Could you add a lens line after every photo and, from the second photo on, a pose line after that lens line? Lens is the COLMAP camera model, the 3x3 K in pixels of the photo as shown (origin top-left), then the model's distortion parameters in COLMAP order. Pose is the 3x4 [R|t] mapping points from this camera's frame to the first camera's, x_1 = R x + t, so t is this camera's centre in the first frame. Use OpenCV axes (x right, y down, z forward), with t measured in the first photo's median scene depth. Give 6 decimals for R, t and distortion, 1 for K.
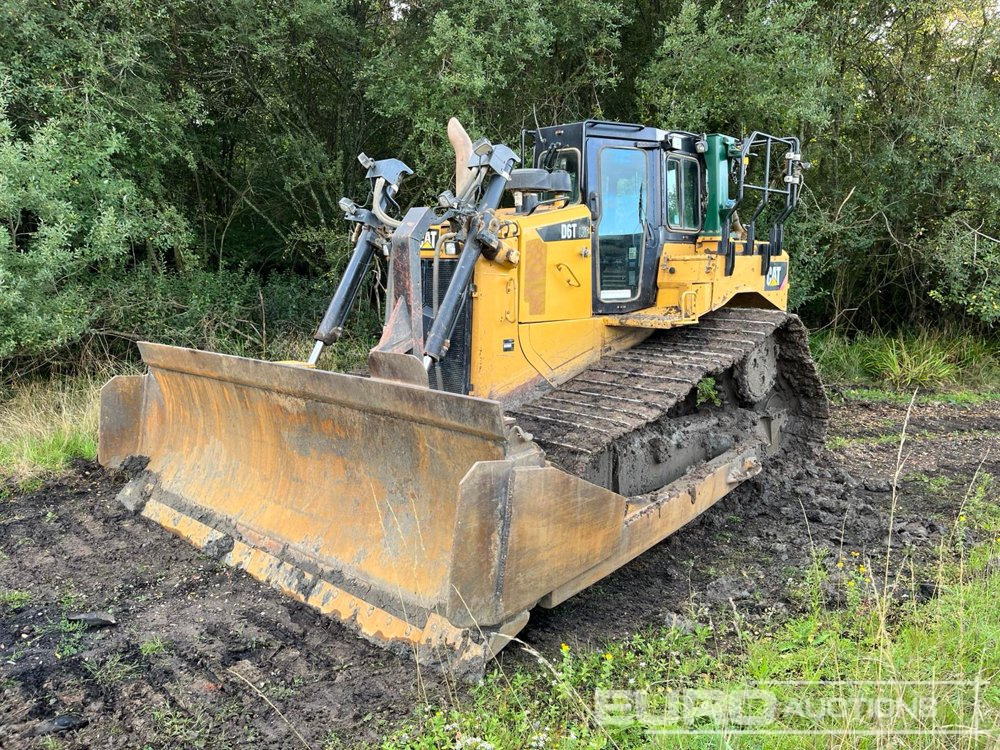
lens RADIAL K [[750.6, 0, 500.0], [0, 750.6, 375.0], [0, 0, 1]] dist [0.035849, -0.011139]
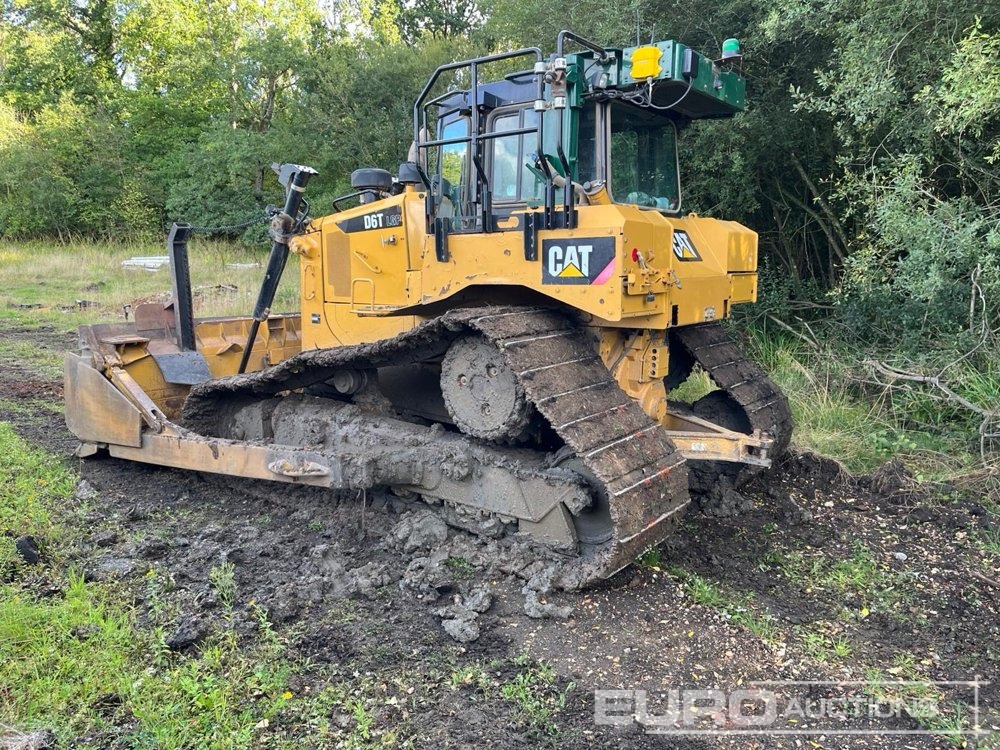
lens RADIAL K [[750.6, 0, 500.0], [0, 750.6, 375.0], [0, 0, 1]] dist [0.035849, -0.011139]
pose [[0.113978, 0.132202, -0.984648, 1.269794], [-0.138161, 0.983585, 0.116066, -0.132494], [0.983830, 0.122811, 0.130372, 1.127392]]
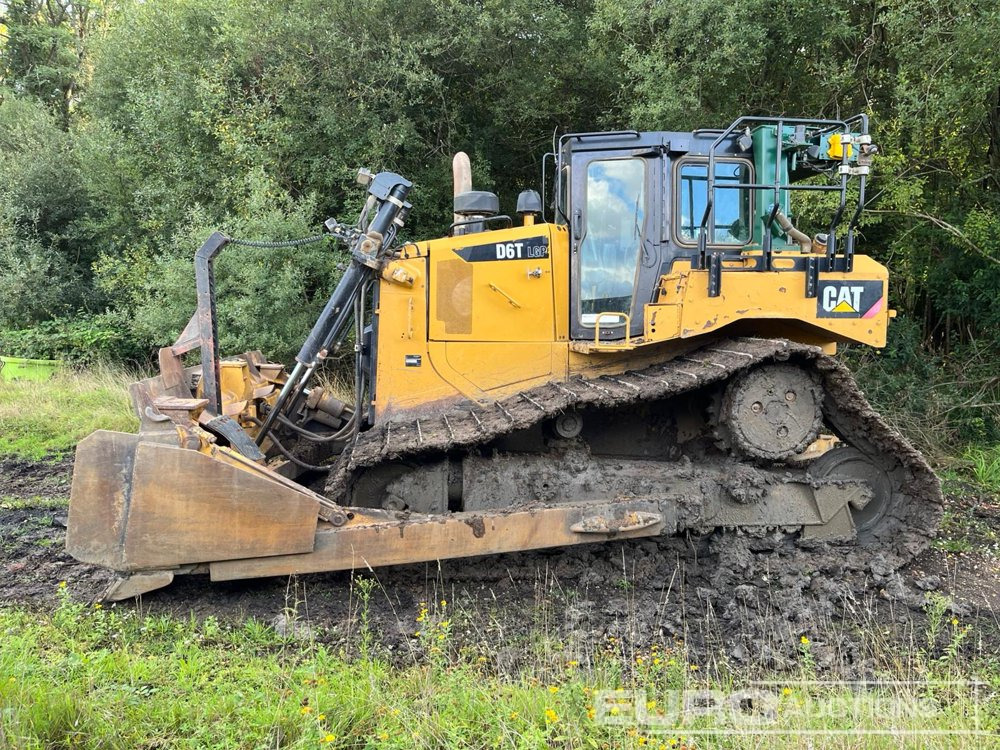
lens RADIAL K [[750.6, 0, 500.0], [0, 750.6, 375.0], [0, 0, 1]] dist [0.035849, -0.011139]
pose [[0.769064, 0.052673, -0.636998, 0.754740], [-0.095906, 0.994826, -0.033529, 0.003284], [0.631936, 0.086878, 0.770136, 0.268971]]
